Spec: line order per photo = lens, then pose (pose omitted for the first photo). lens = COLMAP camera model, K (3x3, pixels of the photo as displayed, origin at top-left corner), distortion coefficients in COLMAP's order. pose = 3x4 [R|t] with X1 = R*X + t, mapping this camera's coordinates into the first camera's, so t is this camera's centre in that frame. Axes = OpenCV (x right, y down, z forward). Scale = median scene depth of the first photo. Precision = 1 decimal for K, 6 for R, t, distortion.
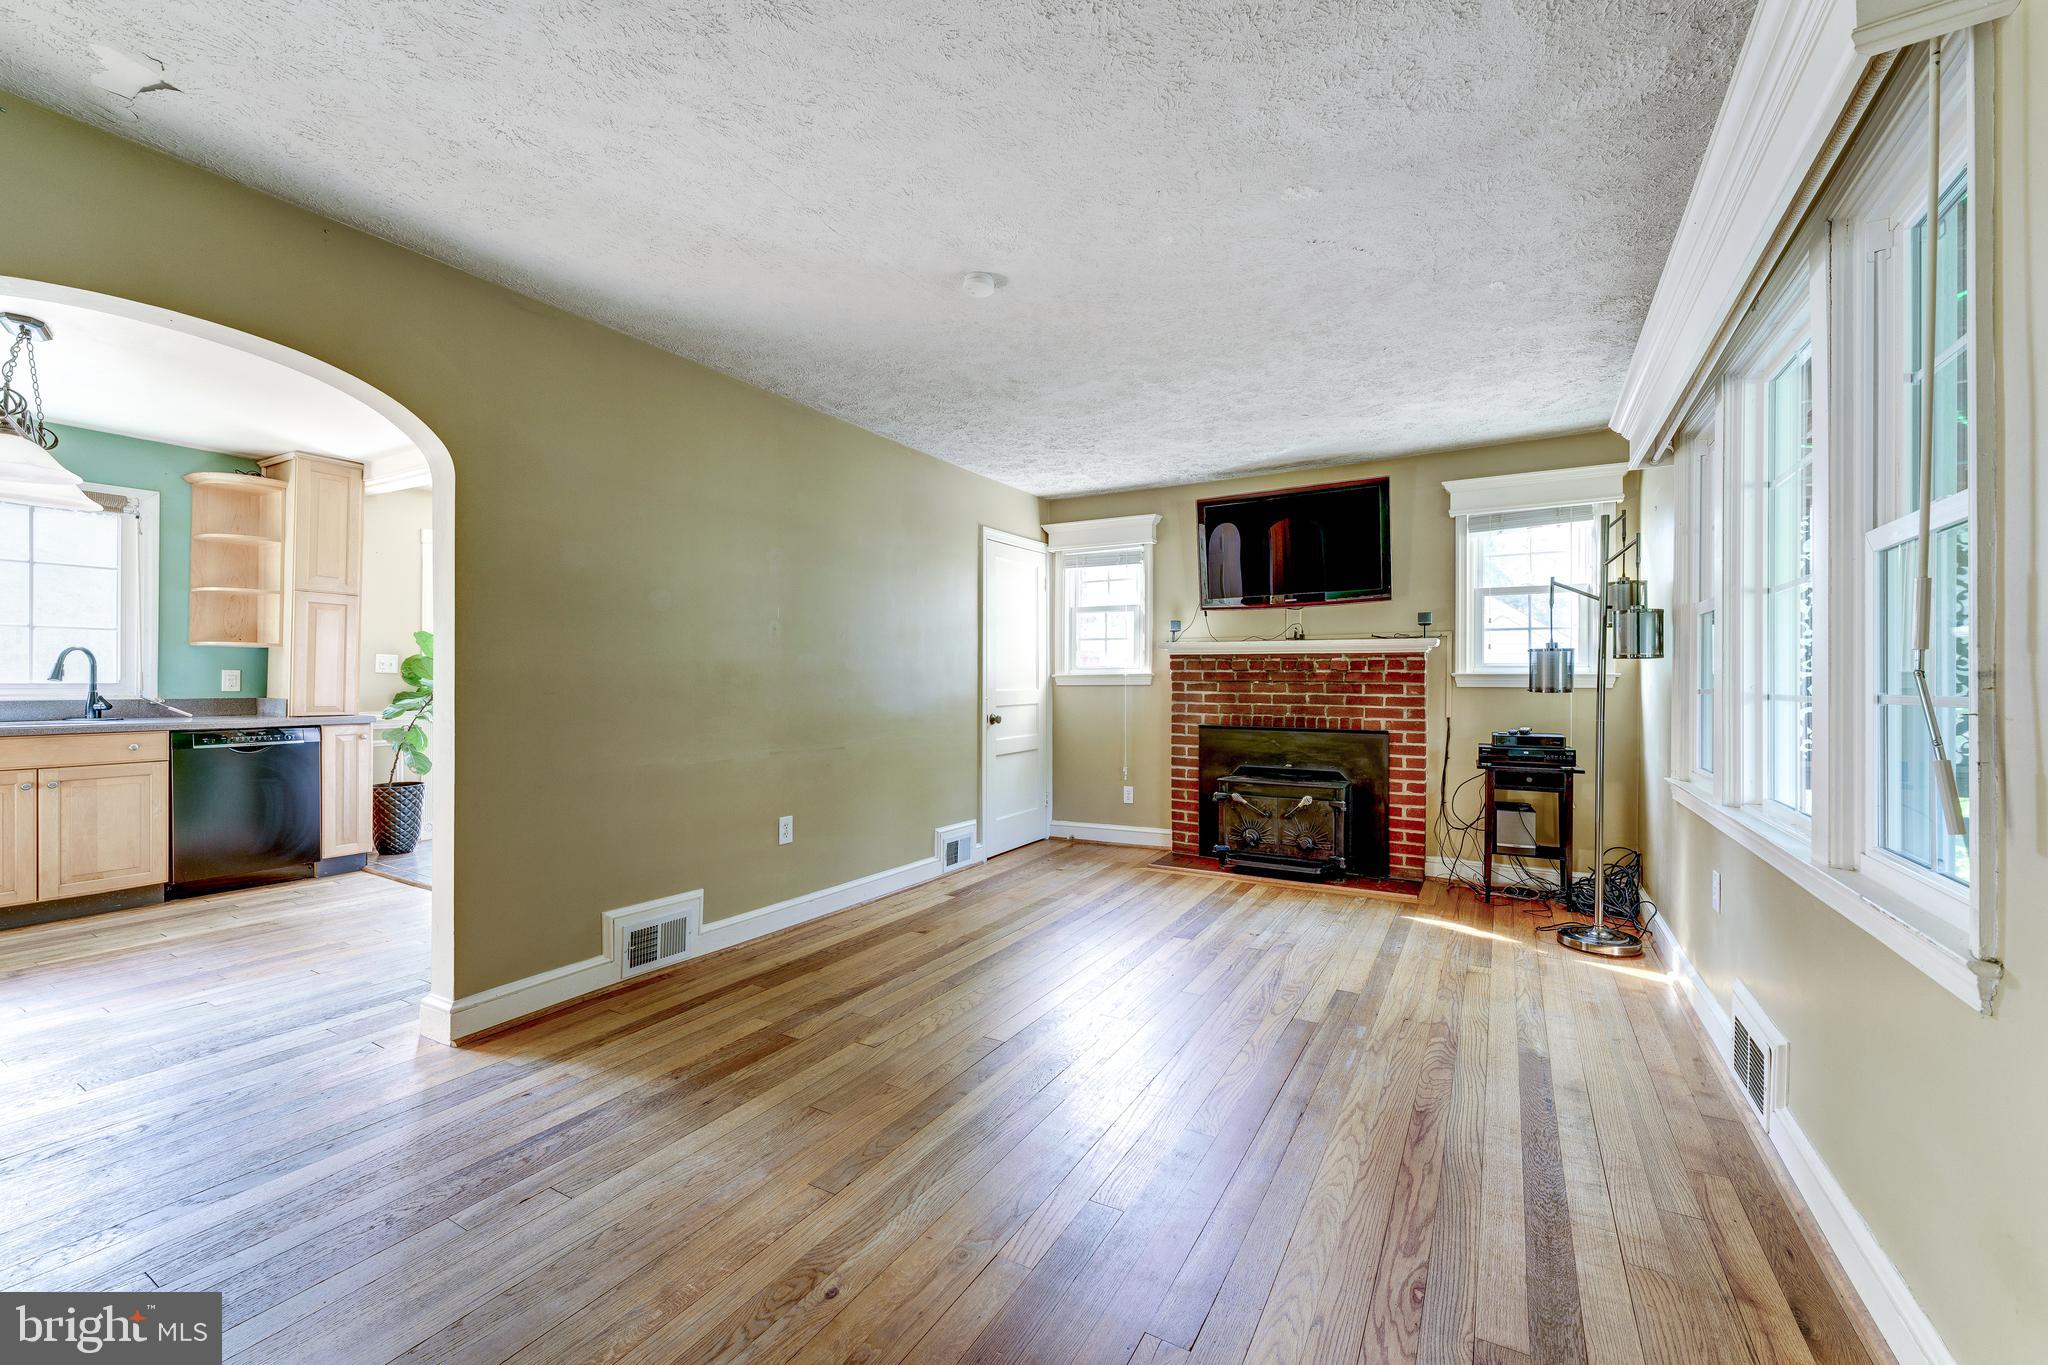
lens RADIAL K [[850.0, 0, 1024.0], [0, 850.0, 673.0], [0, 0, 1]] dist [0.000728, -0.000409]
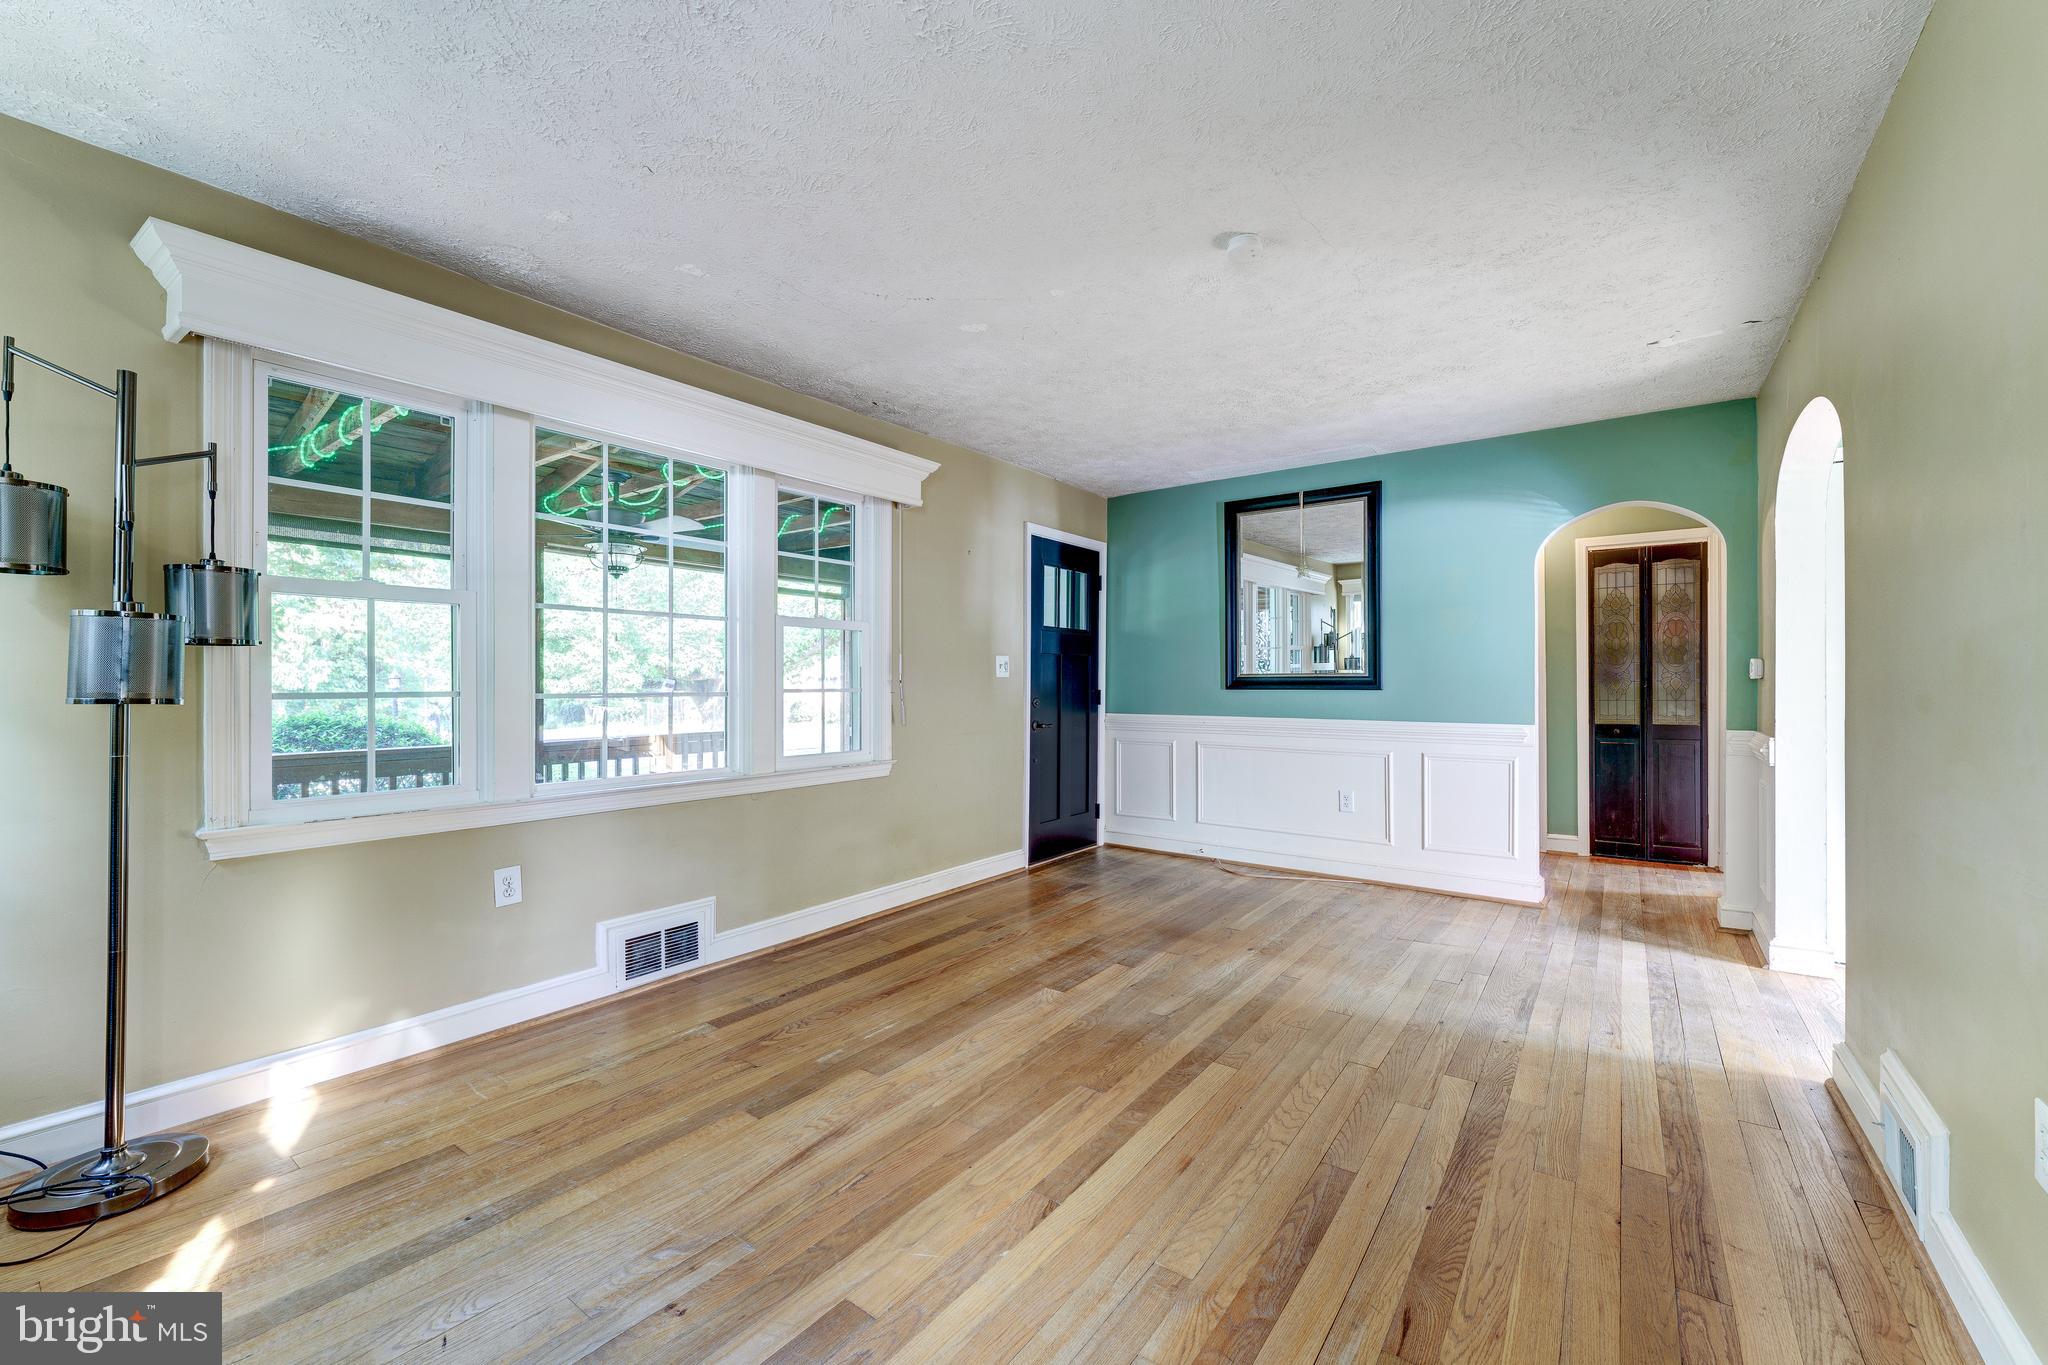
lens RADIAL K [[850.0, 0, 1023.5], [0, 850.0, 686.9], [0, 0, 1]] dist [0.000728, -0.000409]
pose [[-0.995680, -0.001111, 0.092842, 0.081687], [-0.001626, 0.999984, -0.005476, 0.018365], [-0.092834, -0.005603, -0.995666, 1.592839]]
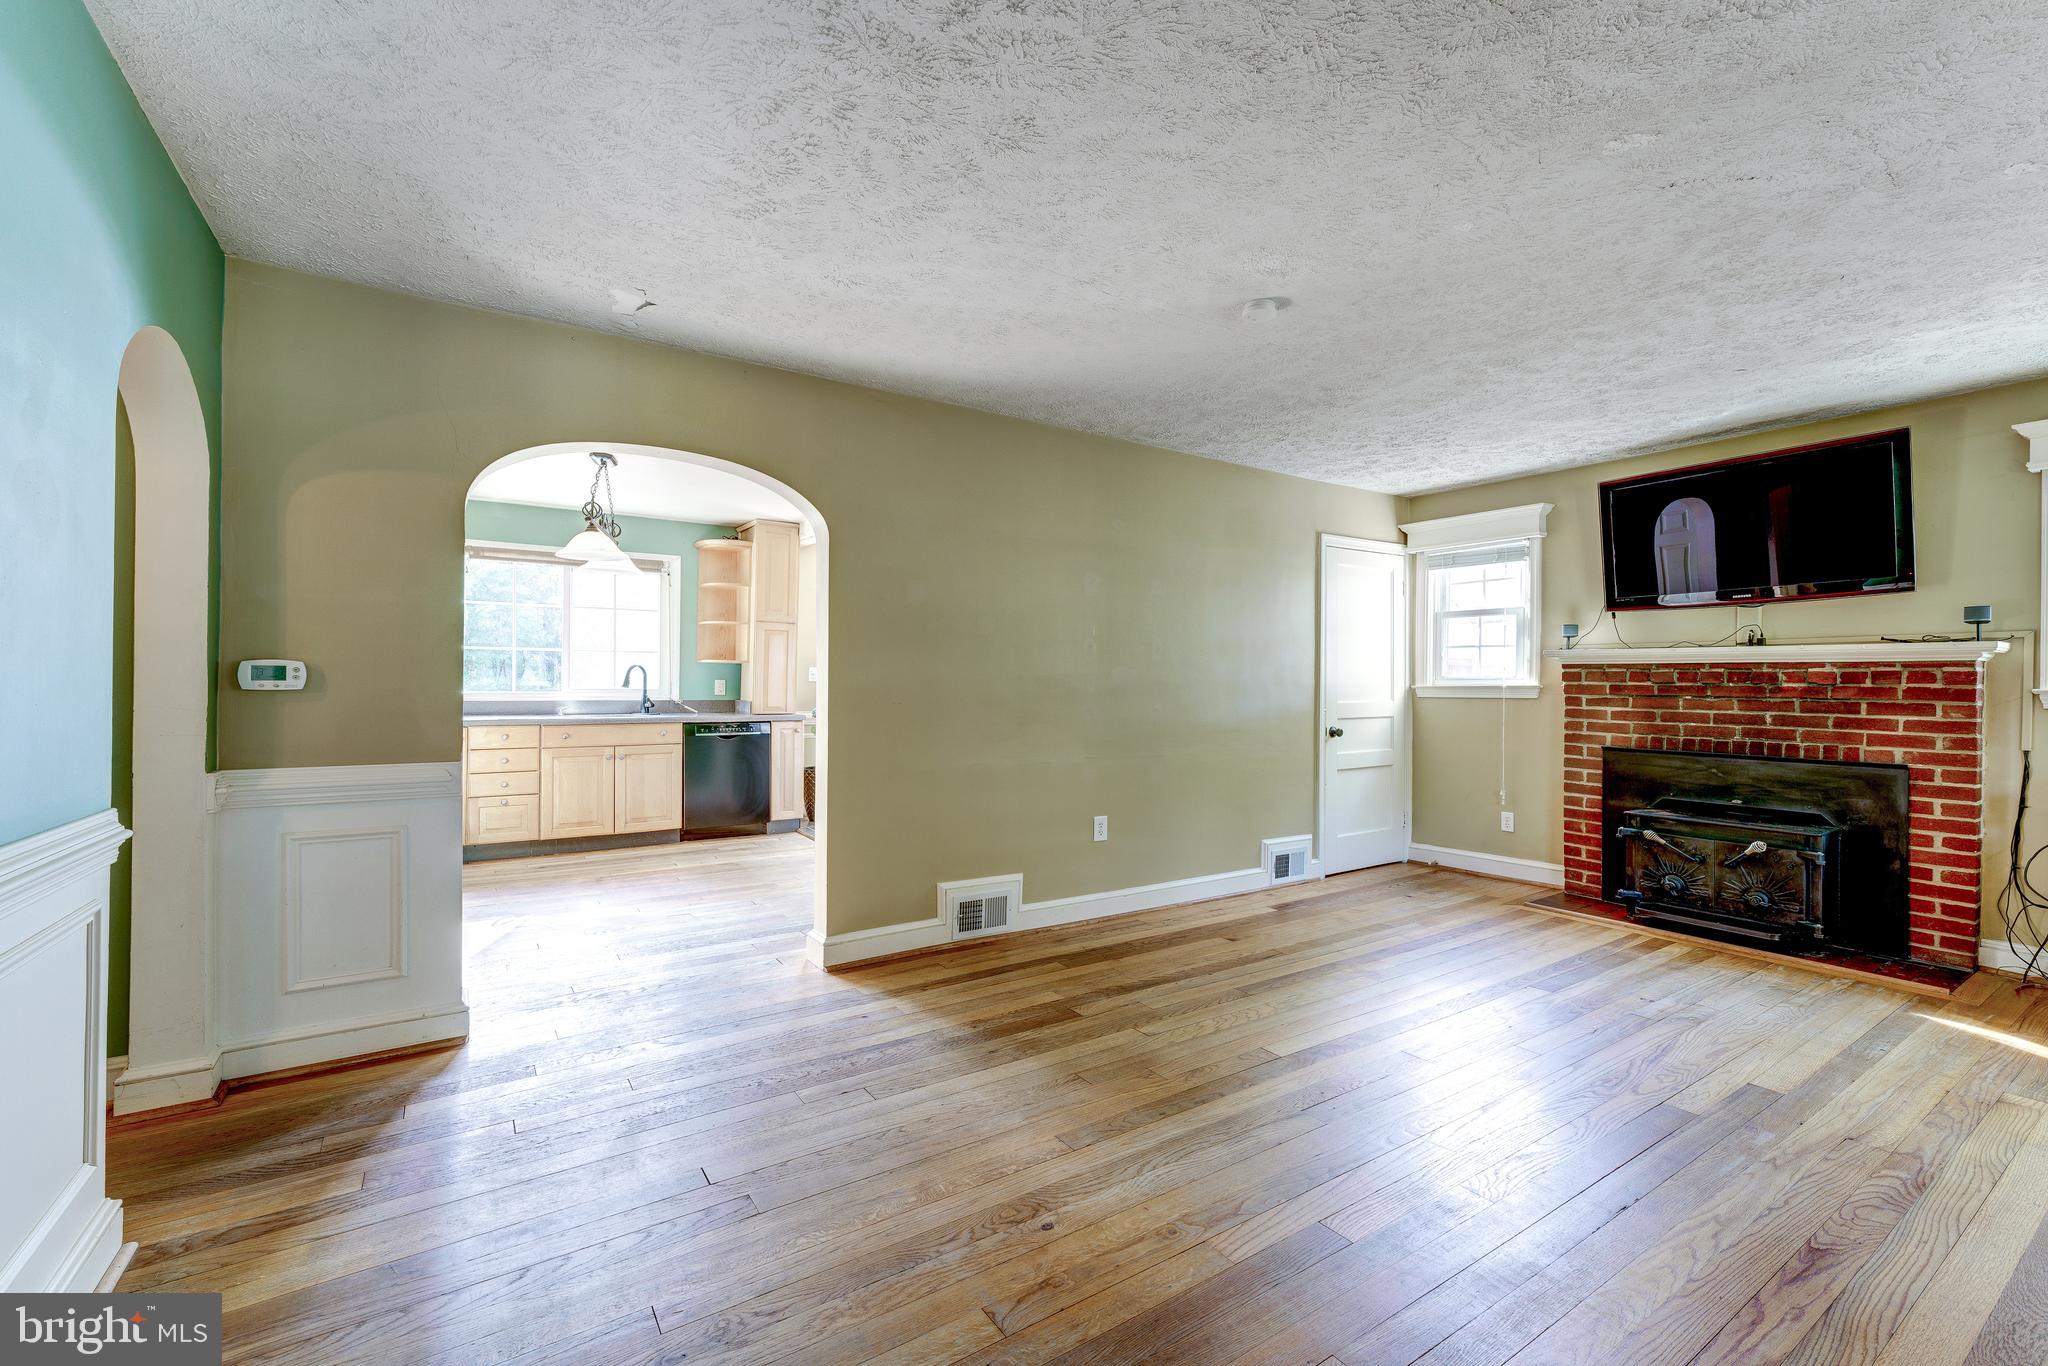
lens RADIAL K [[850.0, 0, 1031.2], [0, 850.0, 677.8], [0, 0, 1]] dist [0.000728, -0.000409]
pose [[0.901450, 0.008444, -0.432800, 0.122016], [-0.007103, 0.999964, 0.004715, -0.016219], [0.432824, -0.001176, 0.901477, -0.032590]]
